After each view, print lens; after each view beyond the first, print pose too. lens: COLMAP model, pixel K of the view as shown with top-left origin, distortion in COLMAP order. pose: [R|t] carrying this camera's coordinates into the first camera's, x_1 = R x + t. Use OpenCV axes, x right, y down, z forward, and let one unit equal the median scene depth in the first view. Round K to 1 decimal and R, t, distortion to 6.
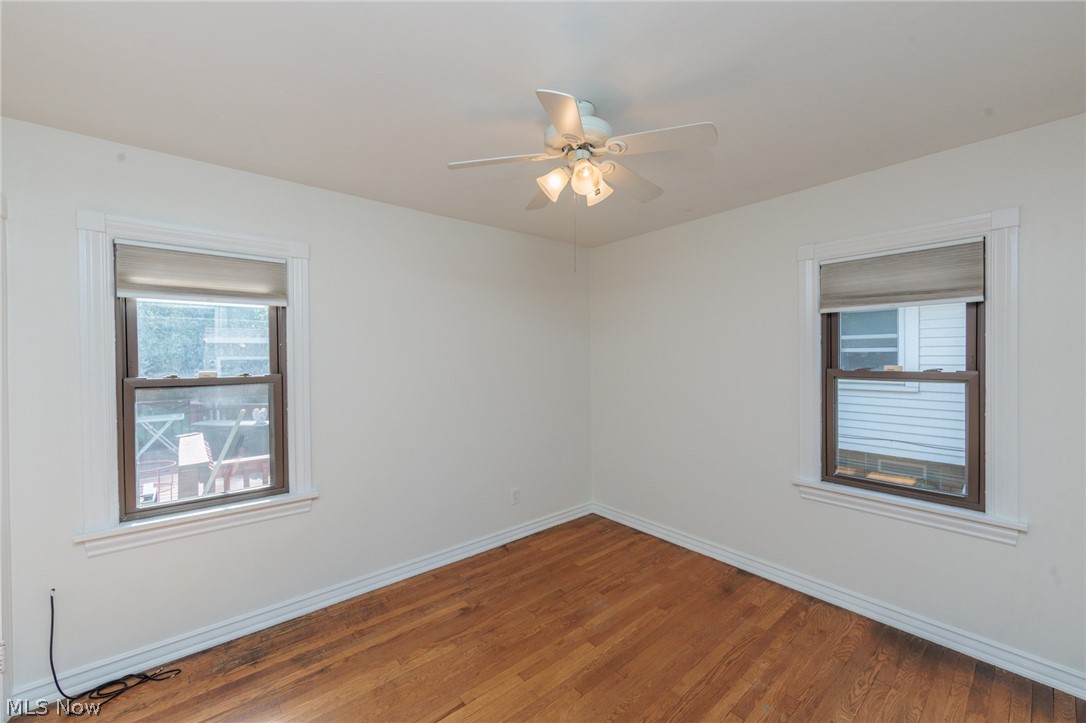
lens RADIAL K [[411.3, 0, 543.0], [0, 411.3, 361.5], [0, 0, 1]] dist [-0.000514, -0.000119]
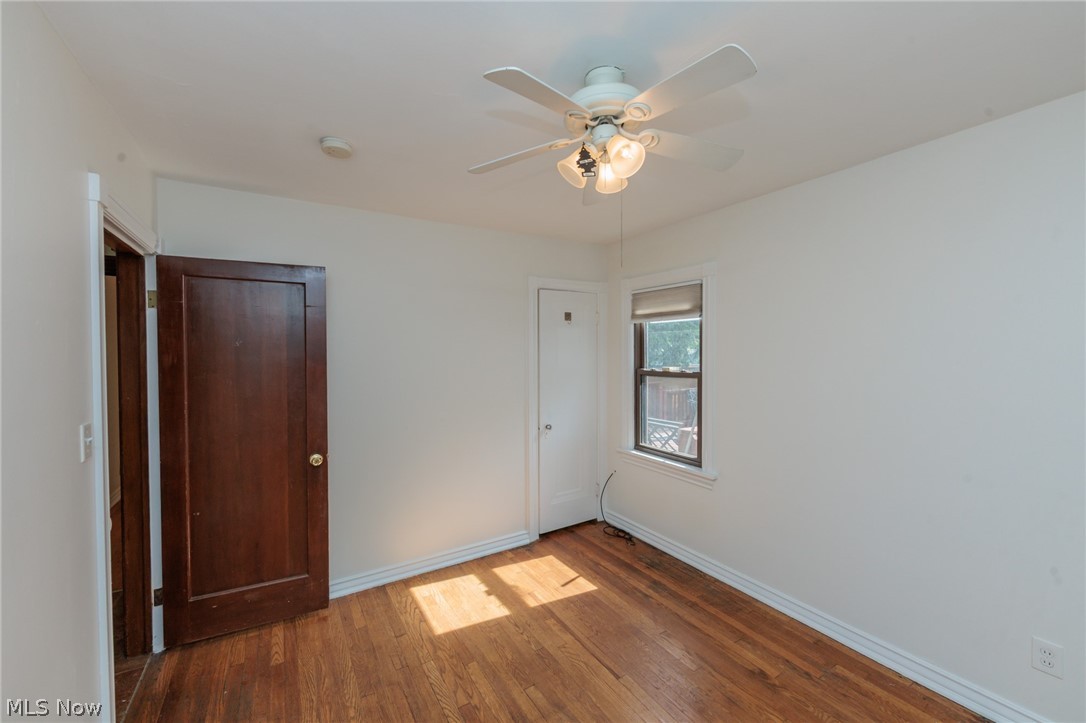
lens RADIAL K [[422.8, 0, 545.5], [0, 422.8, 360.3], [0, 0, 1]] dist [-0.000418, -0.000162]
pose [[-0.116180, 0.038132, -0.992496, 0.759787], [-0.002504, 0.999248, 0.038684, -0.059855], [0.993225, 0.006980, -0.115998, 0.751889]]
